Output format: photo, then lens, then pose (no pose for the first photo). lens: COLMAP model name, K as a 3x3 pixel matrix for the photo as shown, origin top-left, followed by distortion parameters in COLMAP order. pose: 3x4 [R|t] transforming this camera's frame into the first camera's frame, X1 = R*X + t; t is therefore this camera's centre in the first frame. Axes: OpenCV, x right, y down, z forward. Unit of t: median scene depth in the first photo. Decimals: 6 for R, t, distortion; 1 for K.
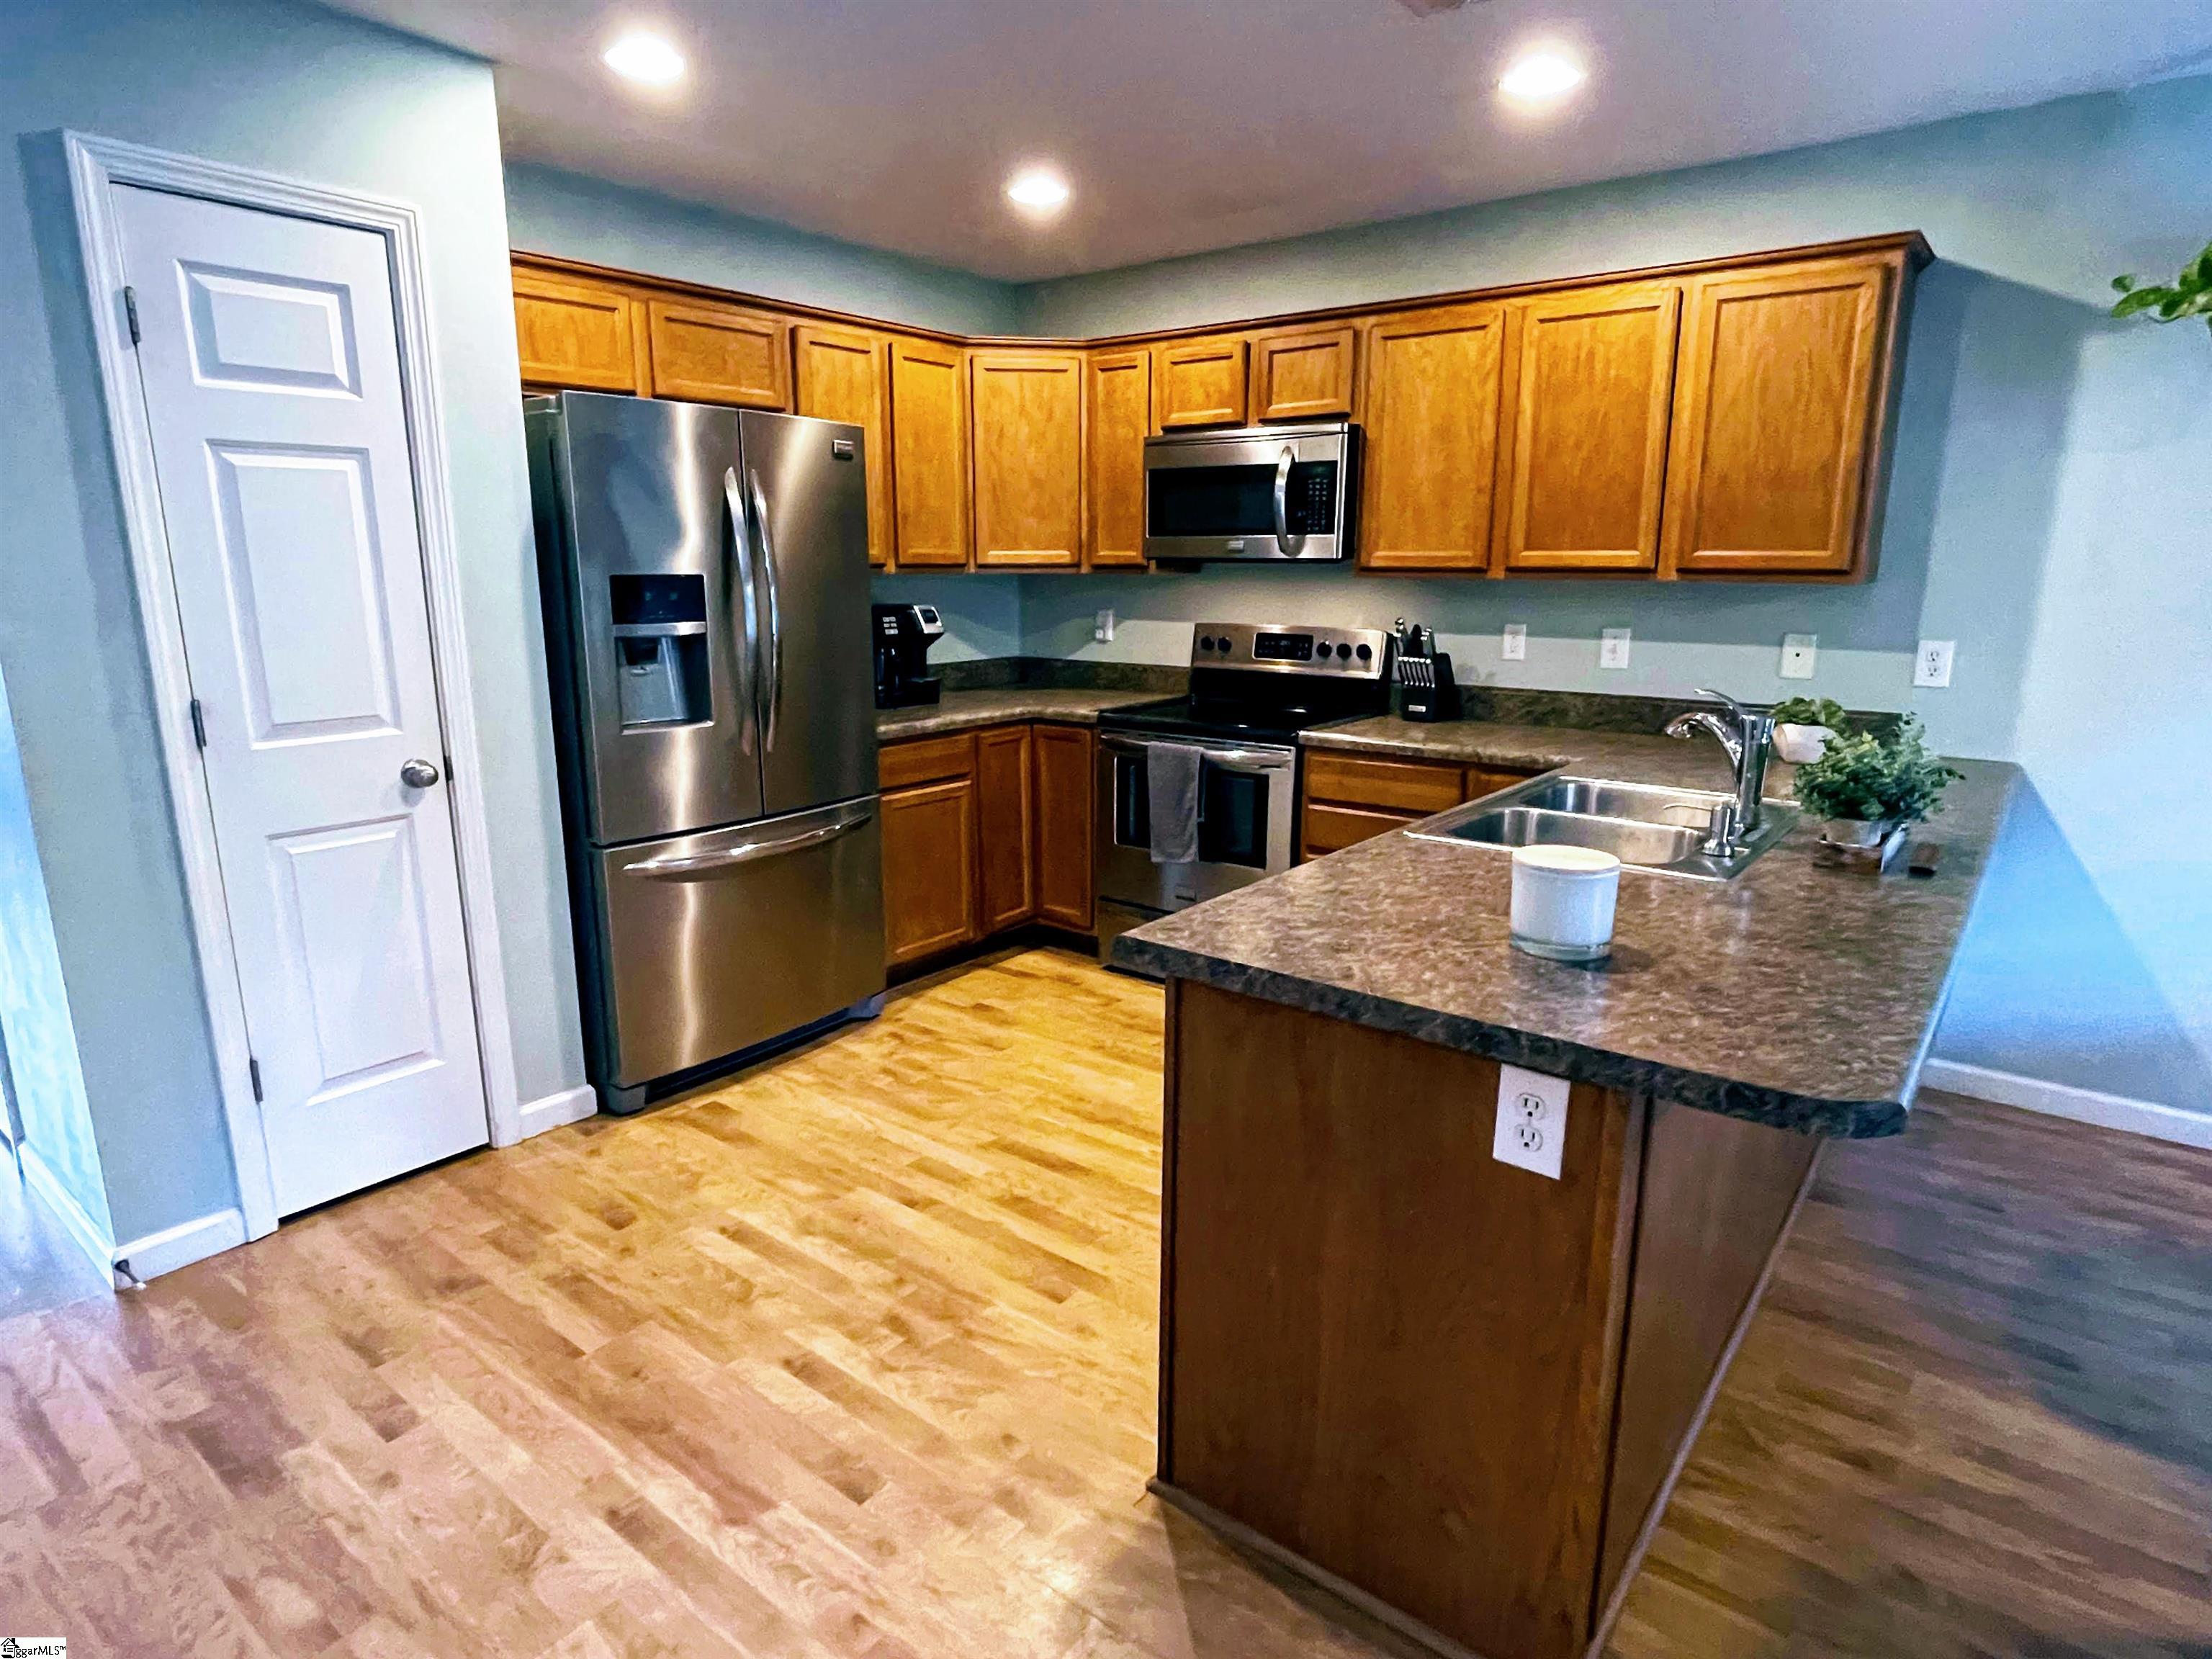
lens RADIAL K [[1224.3, 0, 1104.4], [0, 1224.3, 827.9], [0, 0, 1]] dist [0.000144, -0.001627]
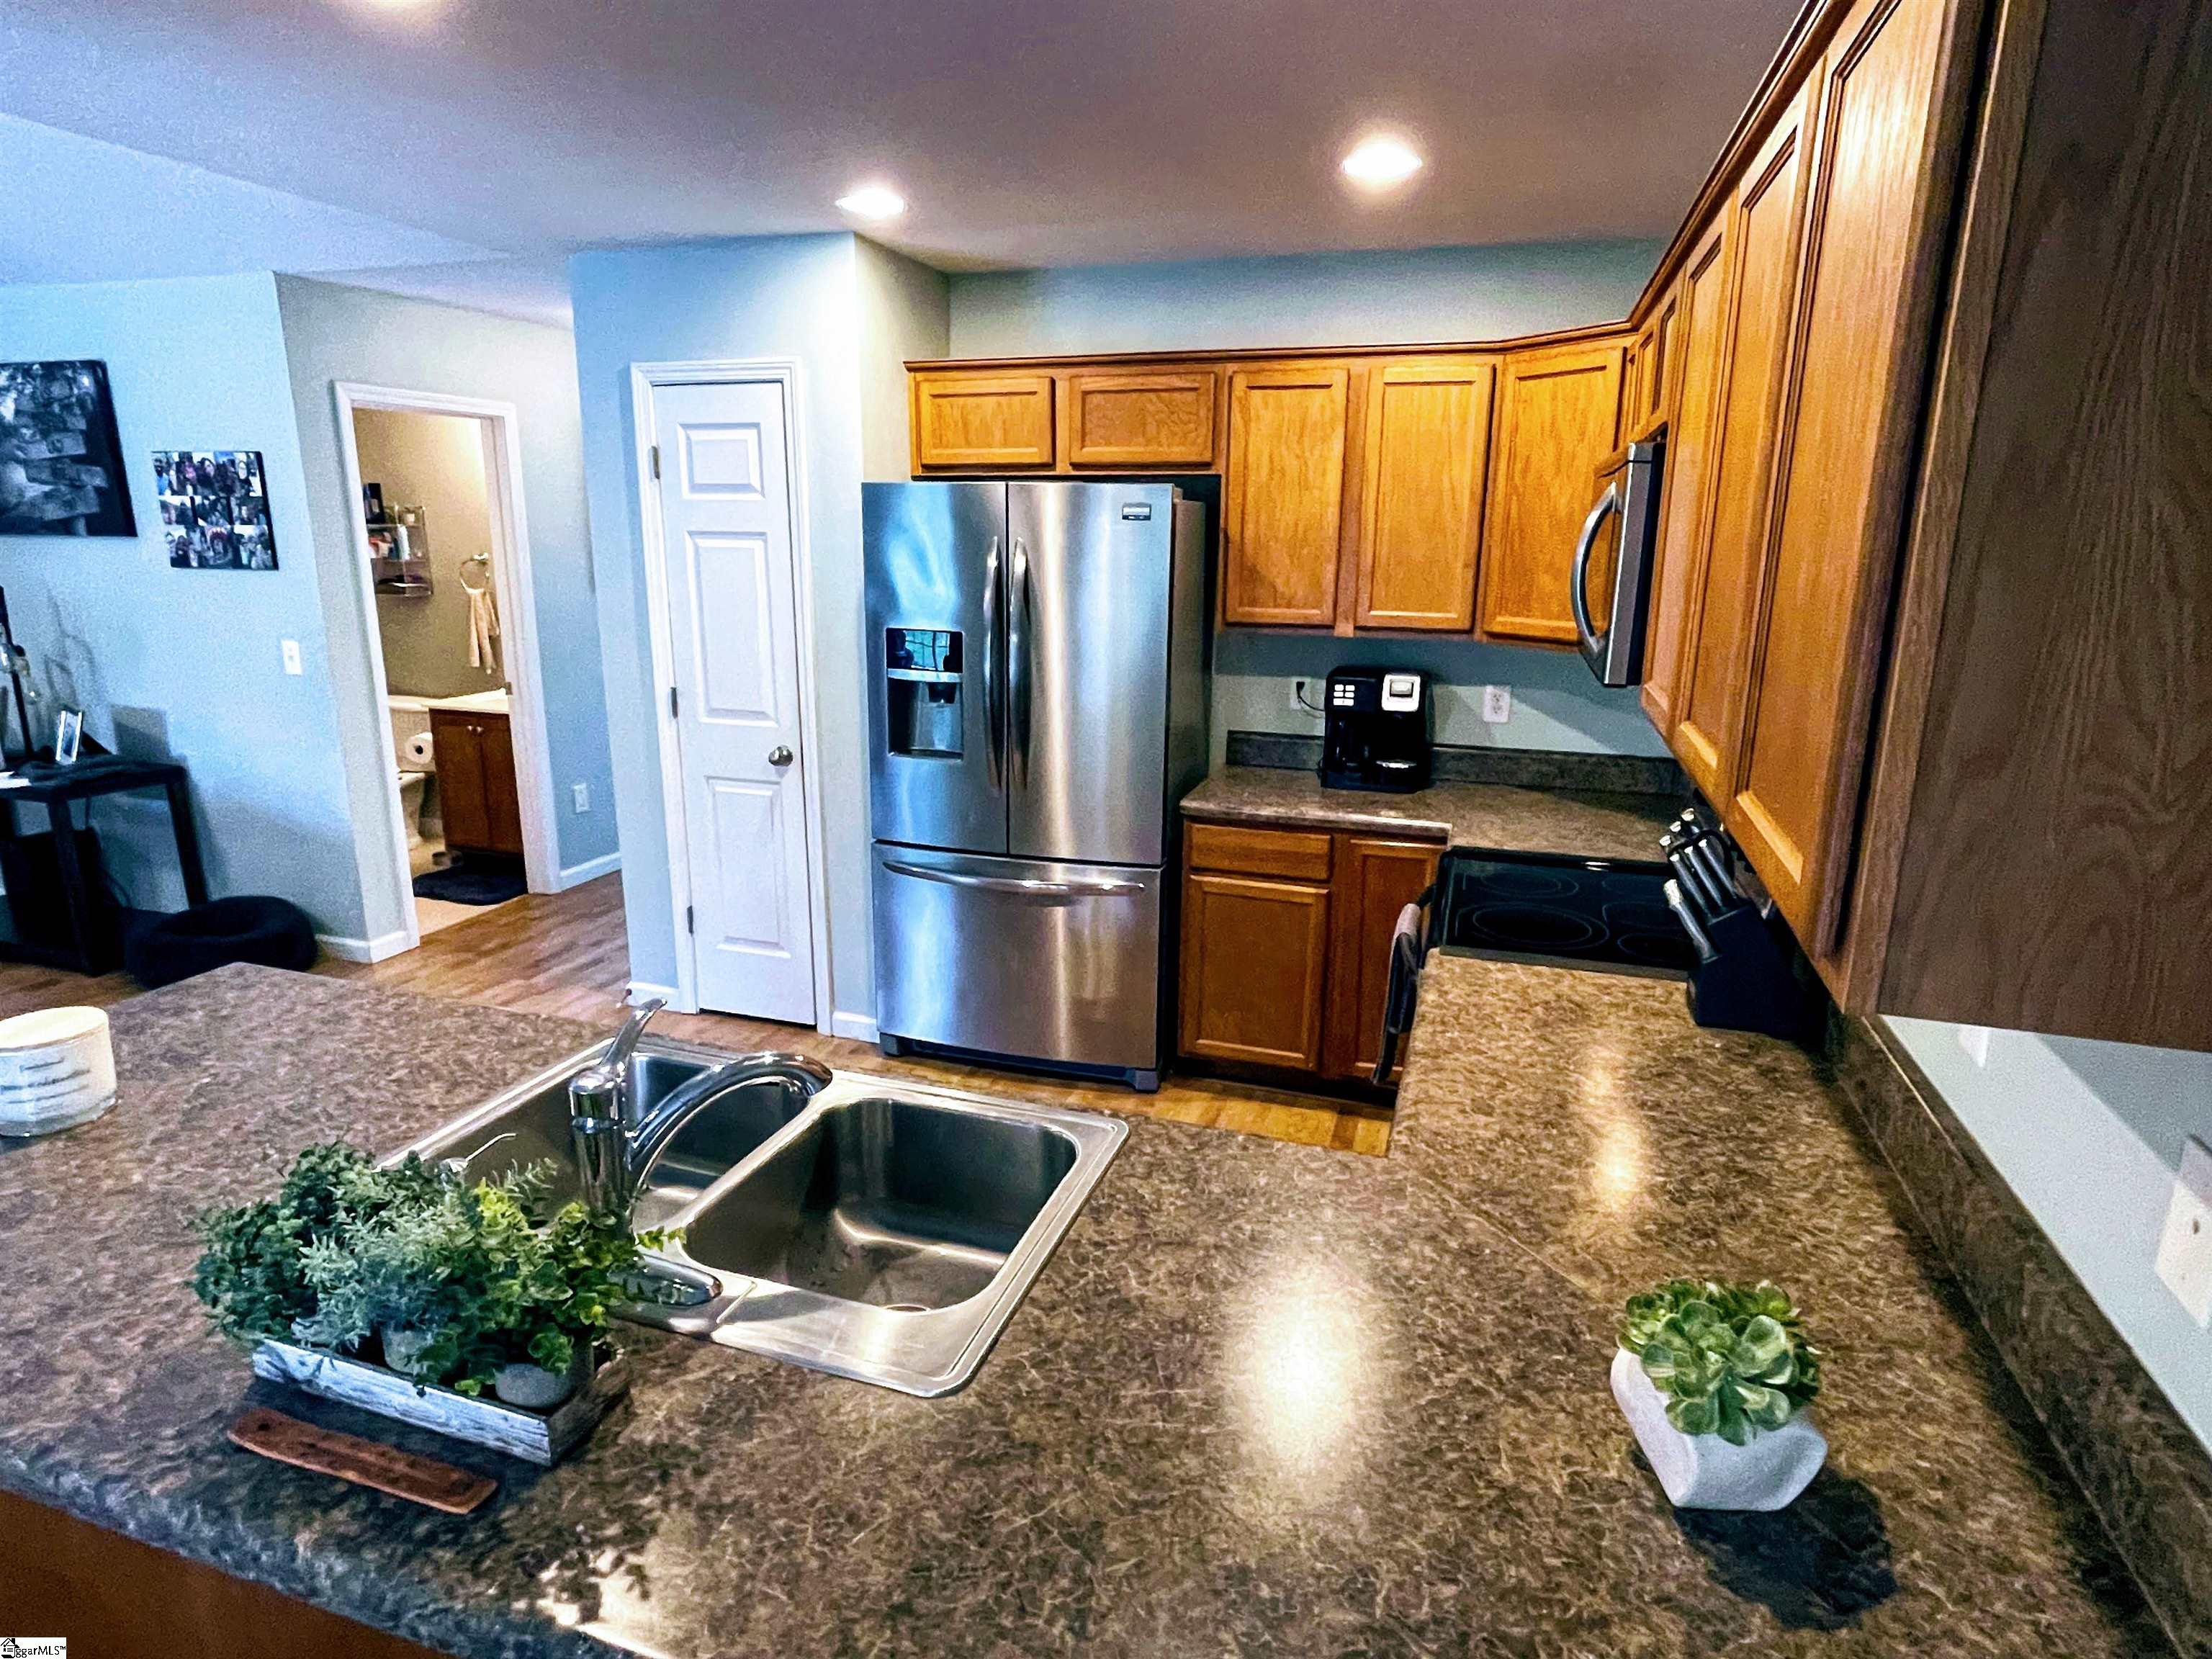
lens RADIAL K [[1224.3, 0, 1109.0], [0, 1224.3, 832.2], [0, 0, 1]] dist [0.000144, -0.001627]
pose [[0.342707, 0.231713, -0.910418, 0.777309], [-0.213848, 0.962904, 0.164573, -0.239451], [0.914779, 0.138291, 0.379545, 0.710823]]
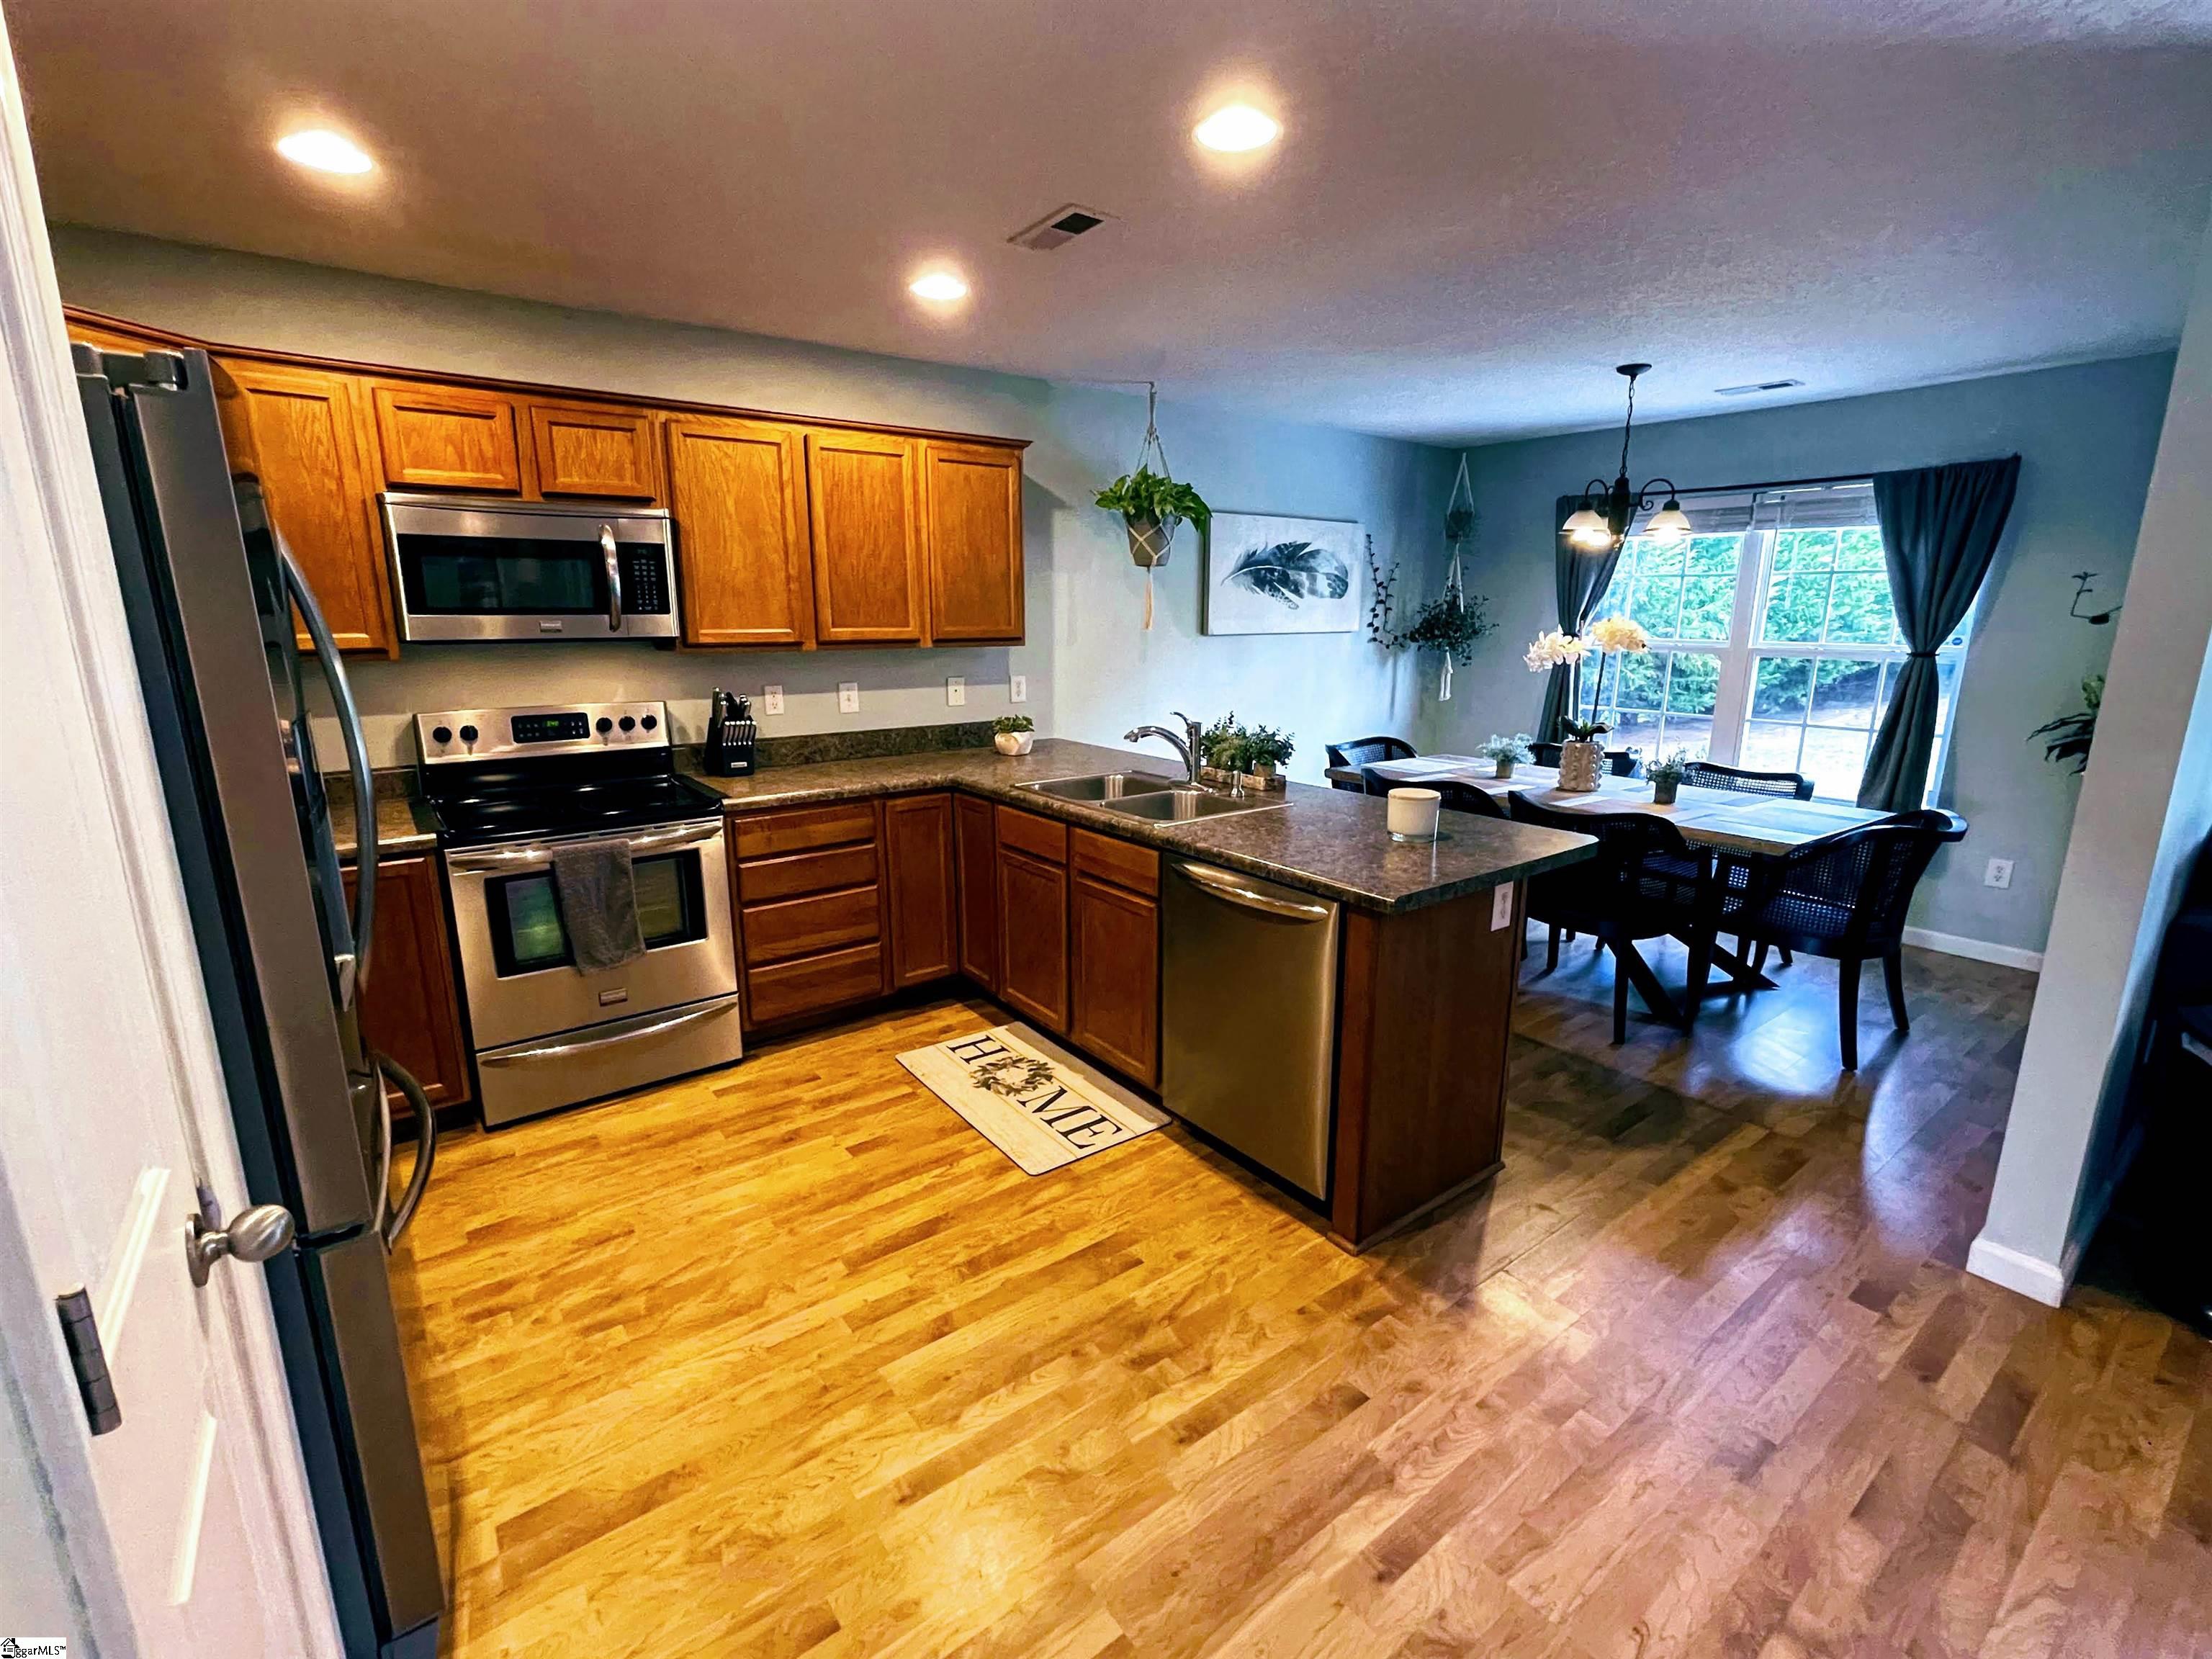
lens RADIAL K [[982.9, 0, 1104.0], [0, 982.9, 828.1], [0, 0, 1]] dist [0.000257, 0.000945]
pose [[0.257811, -0.215123, 0.941943, -0.662701], [0.207279, 0.964515, 0.163545, -0.149133], [-0.943700, 0.153081, 0.293252, 0.517621]]
